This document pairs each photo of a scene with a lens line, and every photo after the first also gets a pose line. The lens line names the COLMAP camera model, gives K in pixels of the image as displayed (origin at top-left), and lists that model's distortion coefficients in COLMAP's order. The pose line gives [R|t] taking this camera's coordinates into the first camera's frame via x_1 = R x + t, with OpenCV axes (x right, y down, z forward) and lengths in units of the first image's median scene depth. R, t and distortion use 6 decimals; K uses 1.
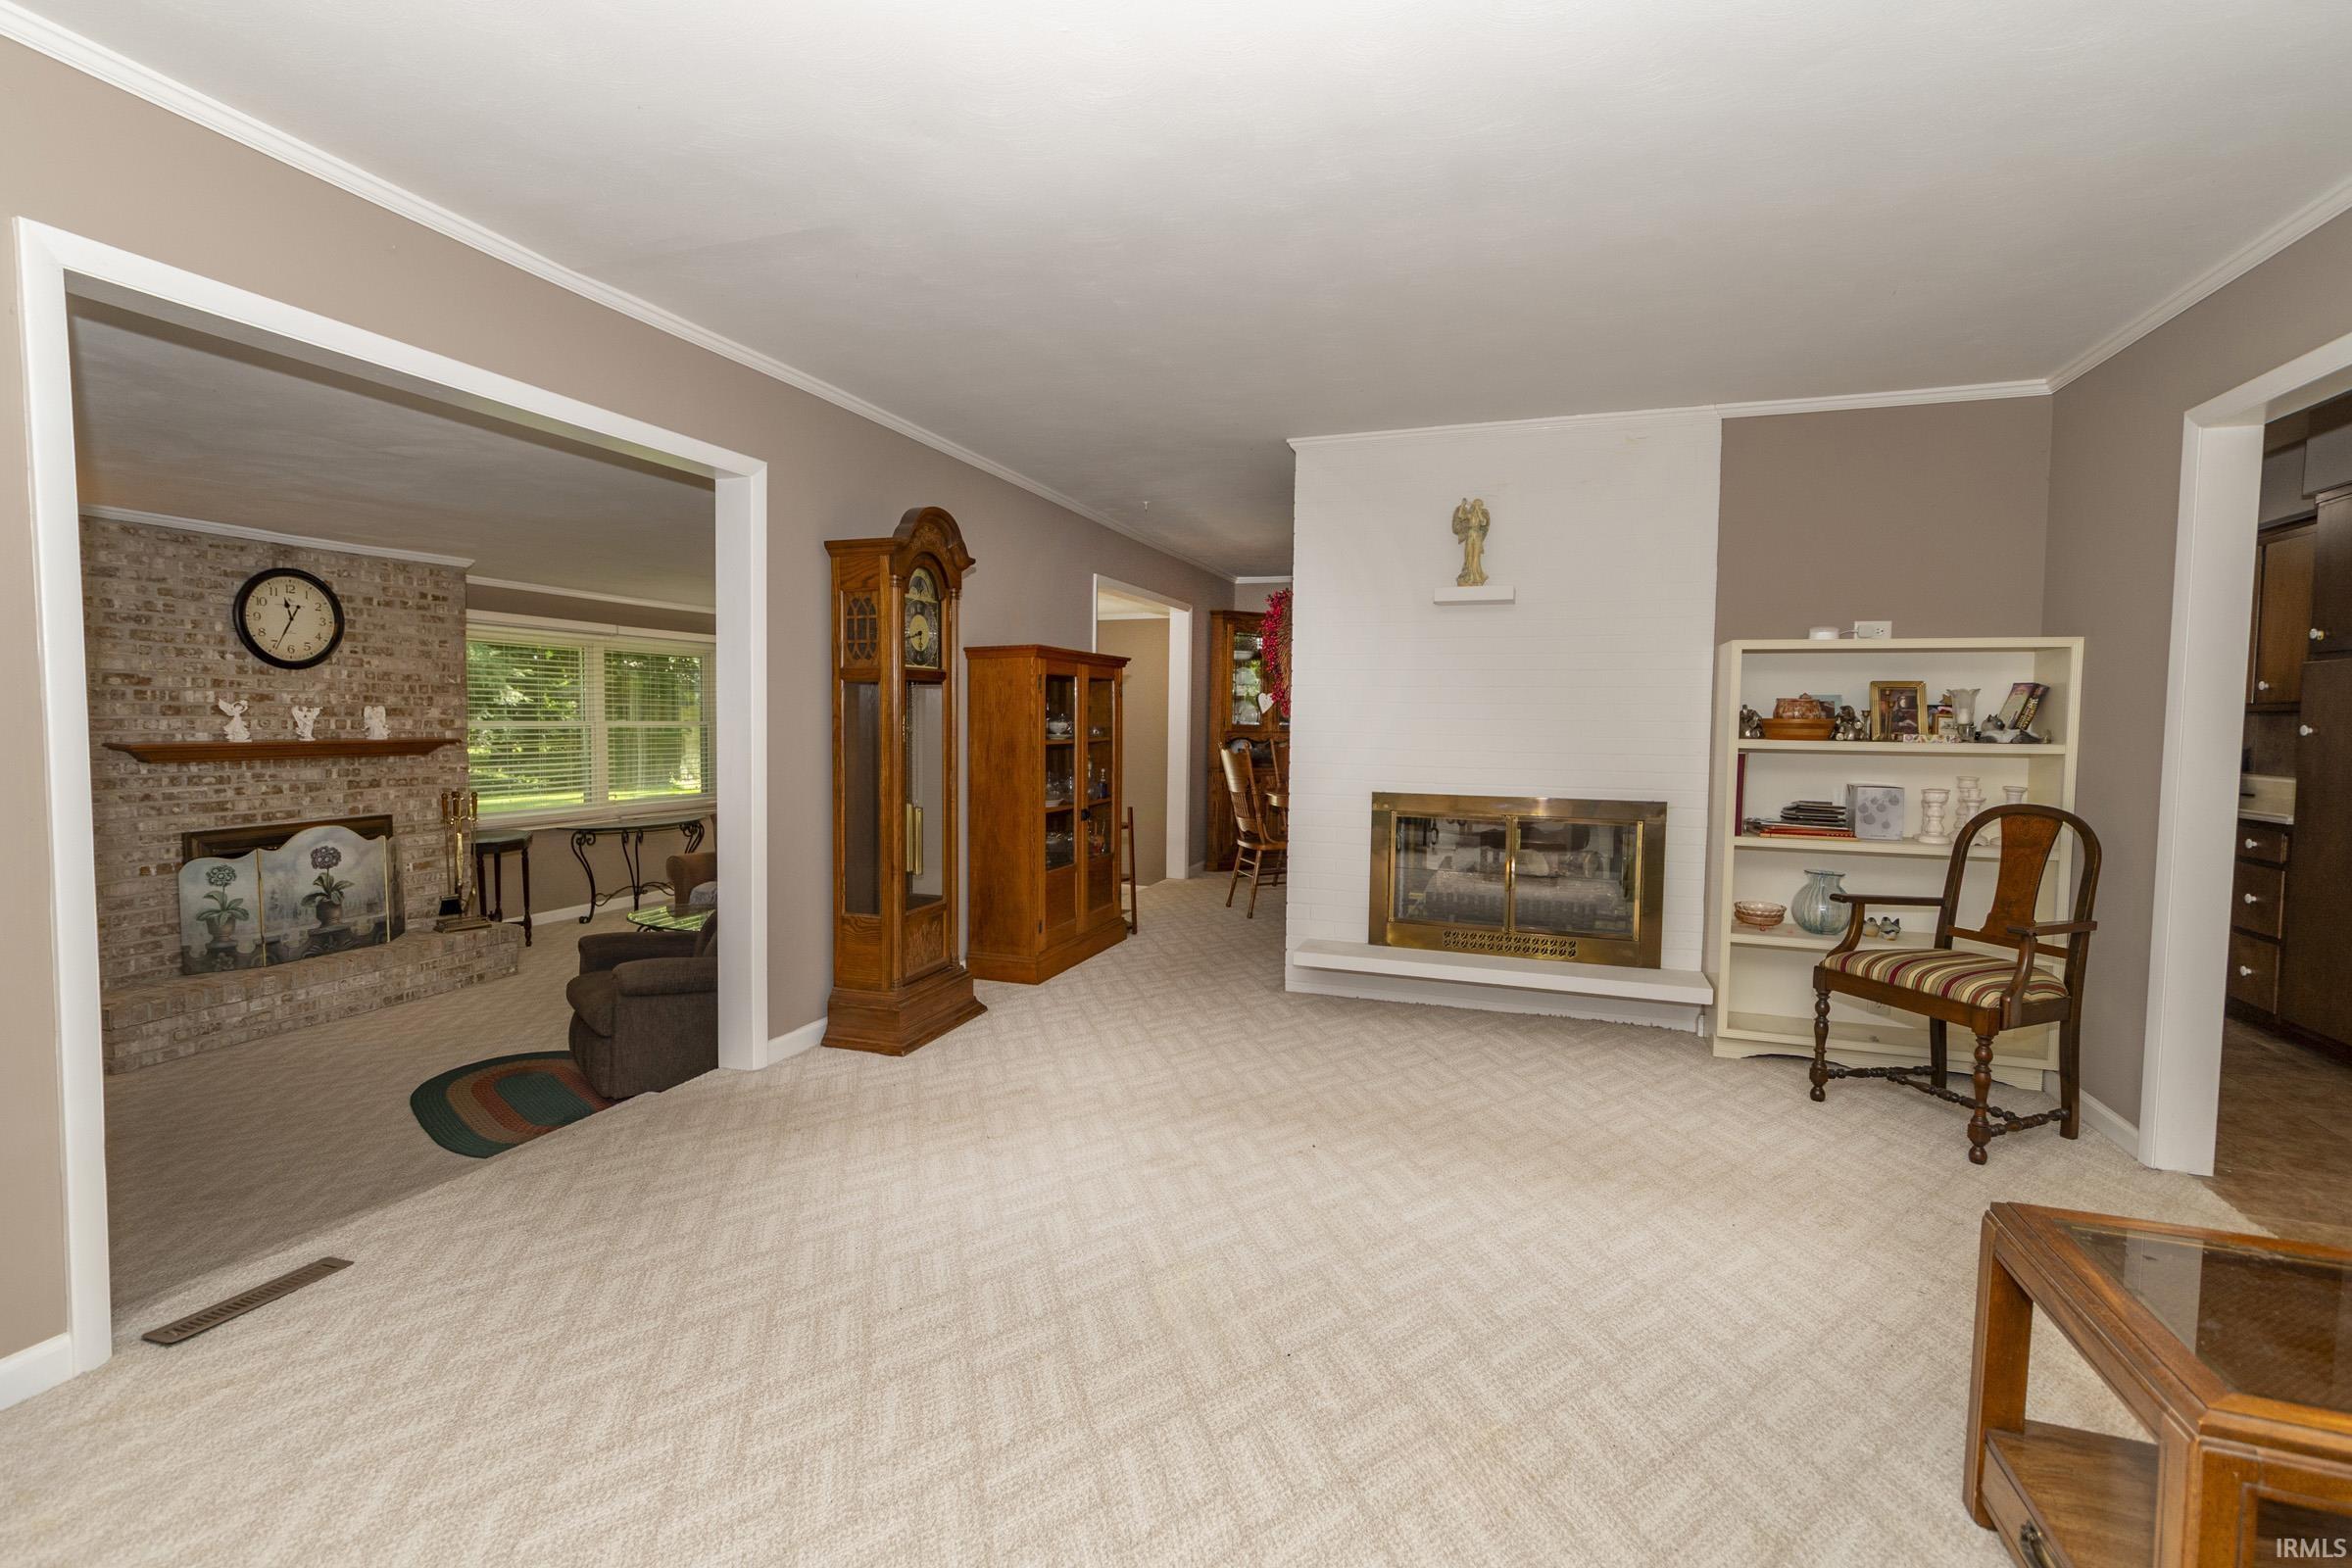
lens RADIAL K [[1054.6, 0, 1140.4], [0, 1054.6, 776.0], [0, 0, 1]] dist [-0.003636, -0.000758]
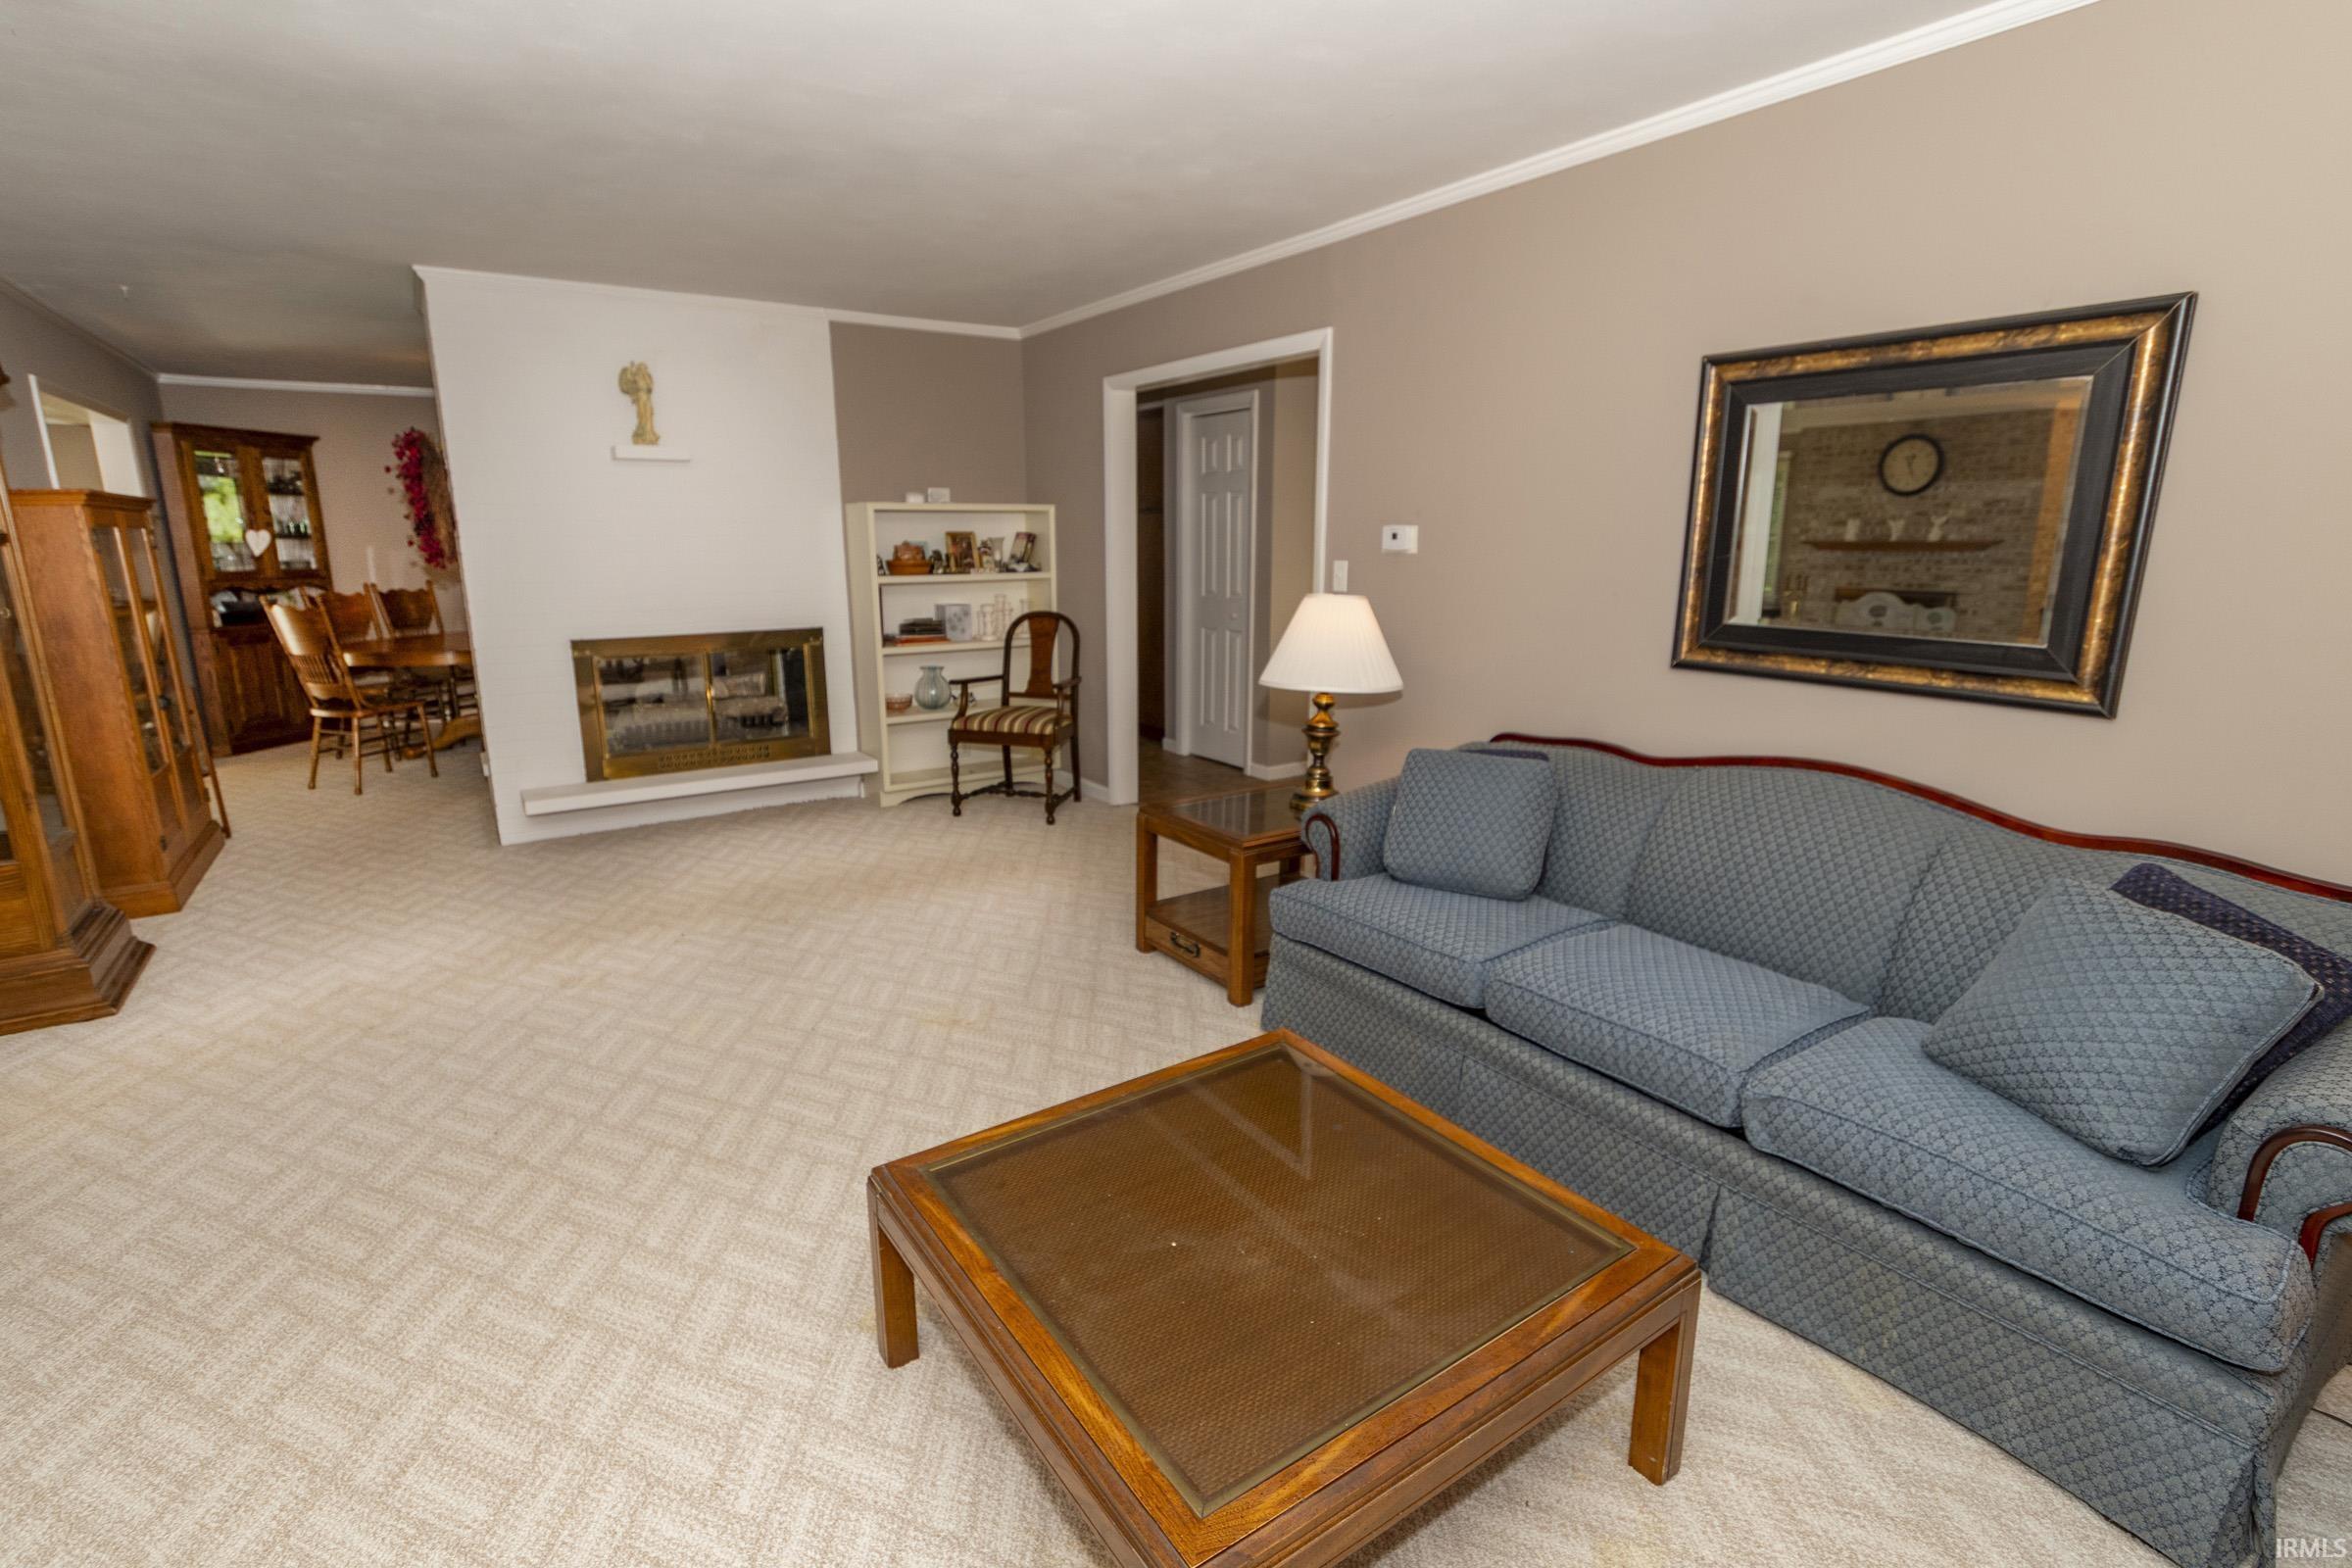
lens RADIAL K [[1054.6, 0, 1140.4], [0, 1054.6, 776.0], [0, 0, 1]] dist [-0.003636, -0.000758]
pose [[0.605932, -0.191703, 0.772073, -0.291531], [0.059355, 0.978720, 0.196430, -0.026554], [-0.793299, -0.073197, 0.604416, -0.102674]]
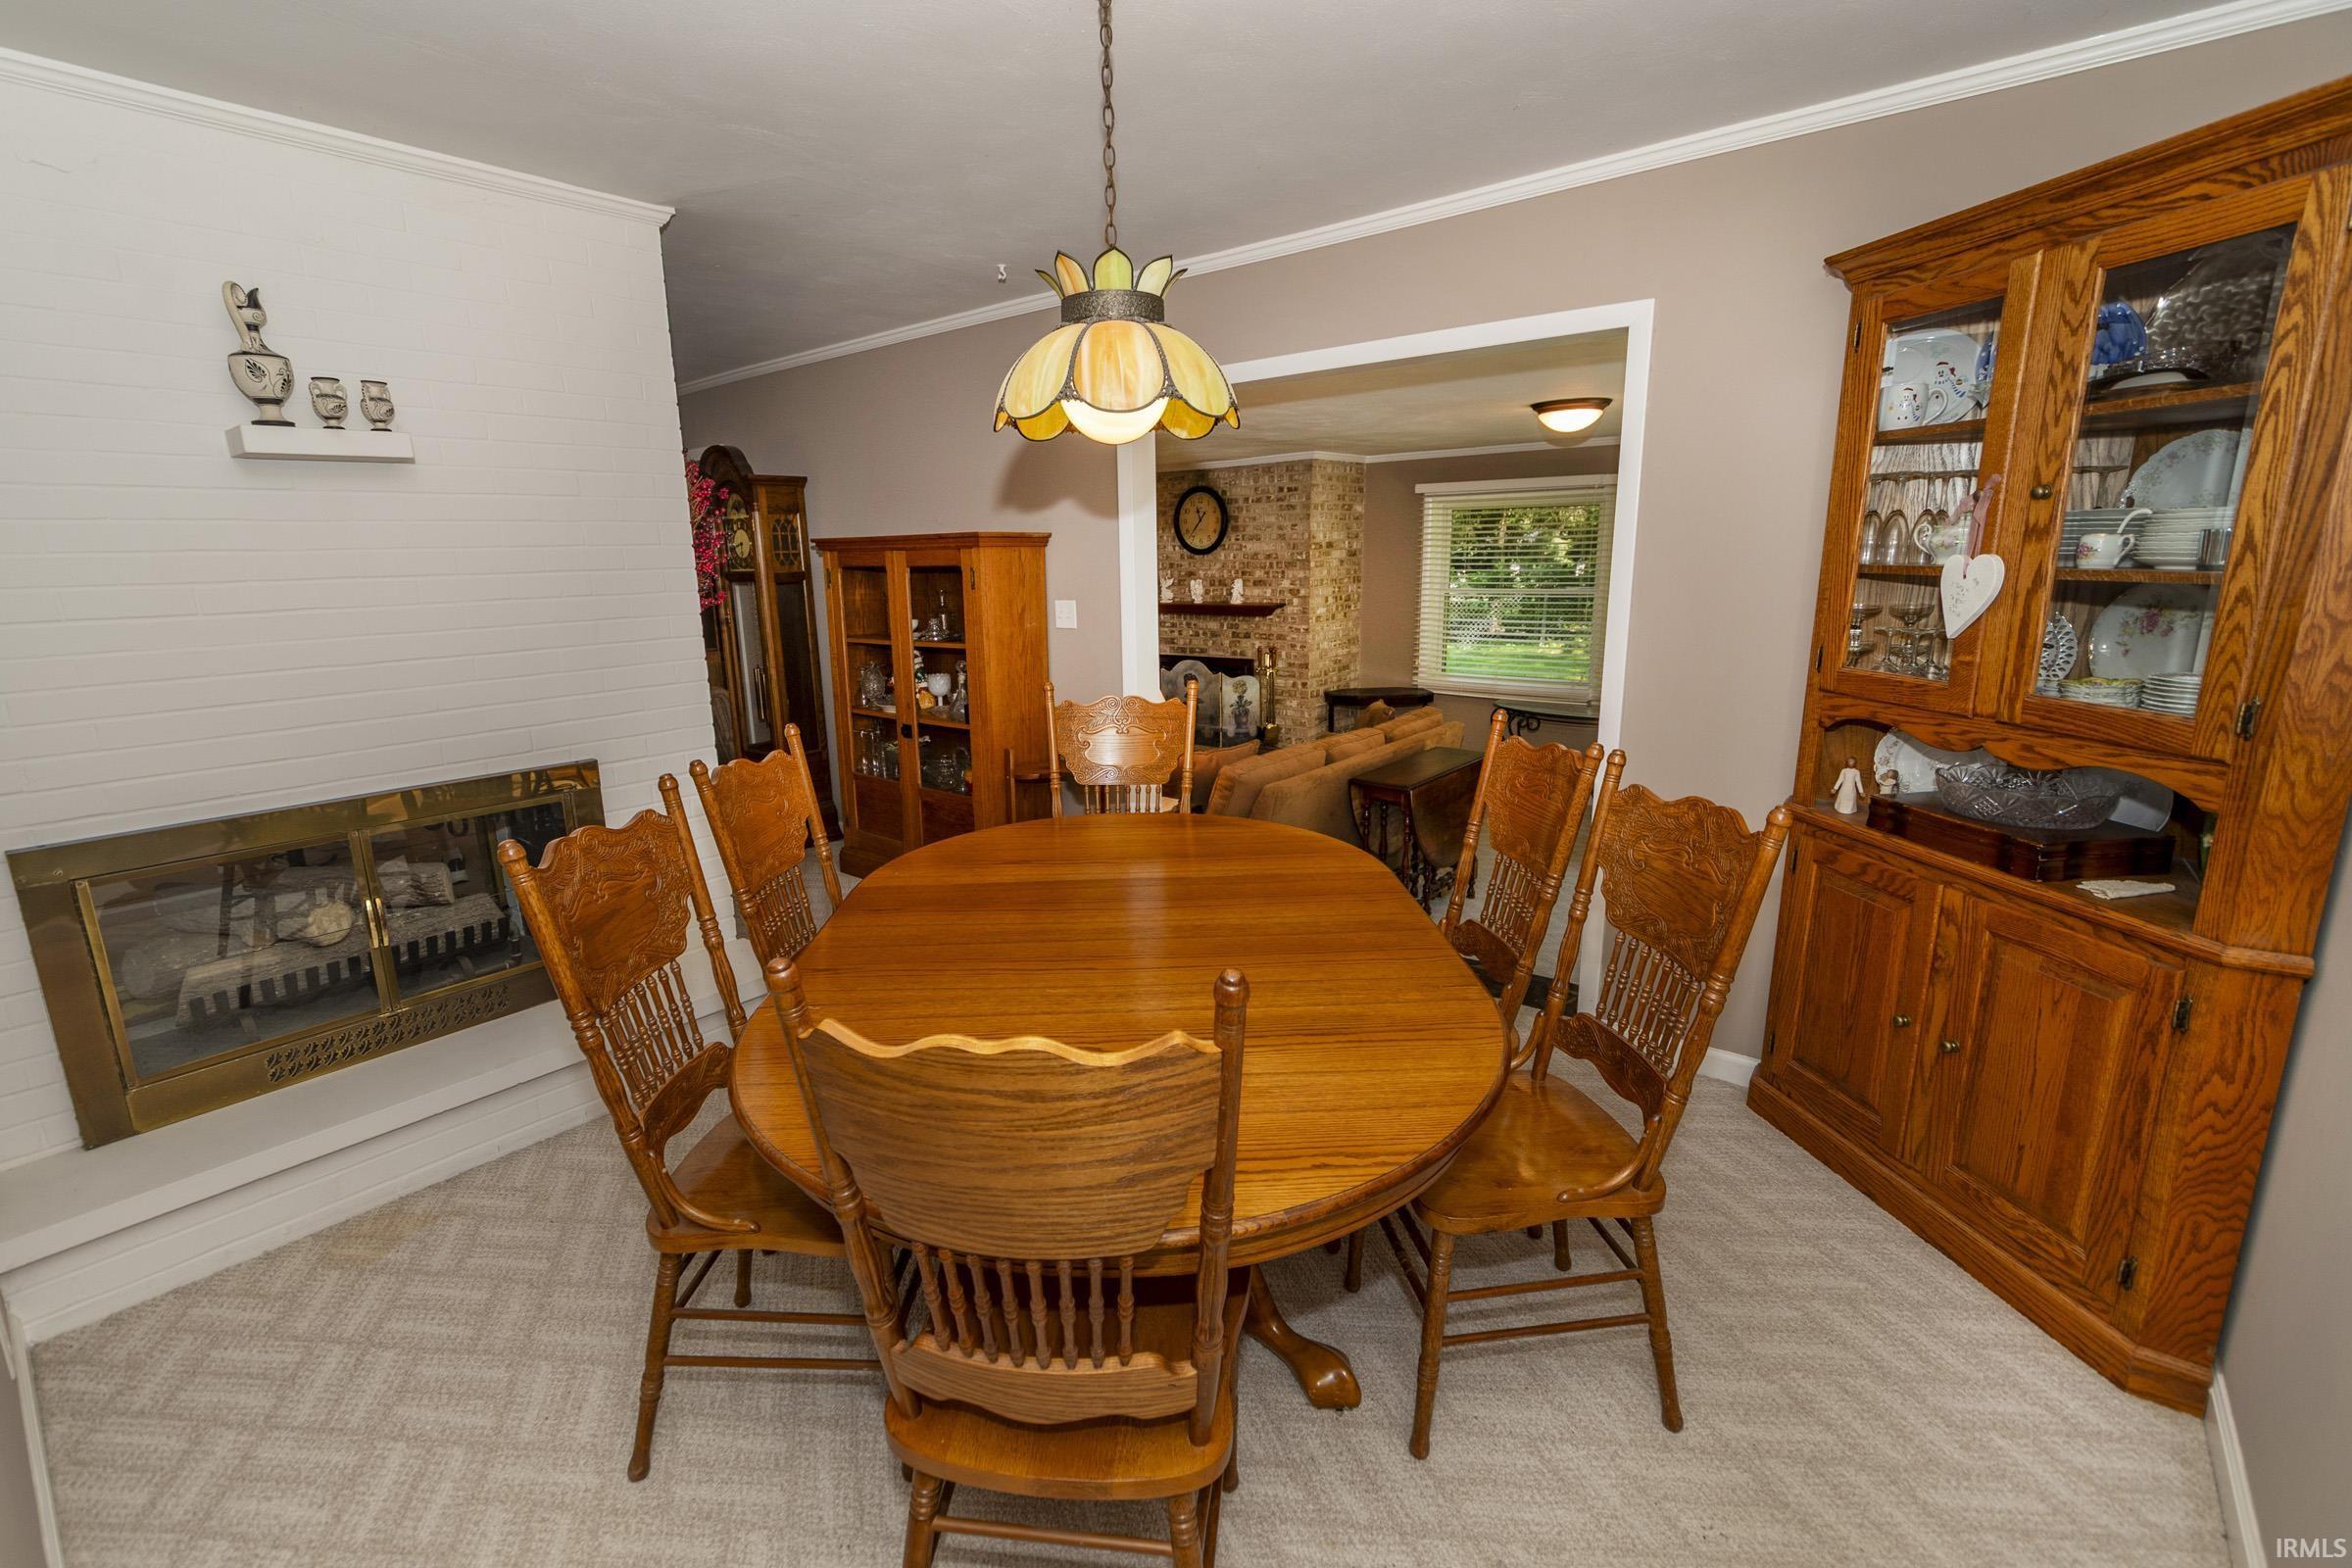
lens RADIAL K [[1054.6, 0, 1140.4], [0, 1054.6, 776.0], [0, 0, 1]] dist [-0.003636, -0.000758]
pose [[-0.349848, 0.194259, -0.916444, 0.784637], [-0.035074, 0.974862, 0.220031, -0.141055], [0.936150, 0.109121, -0.334240, 1.691055]]
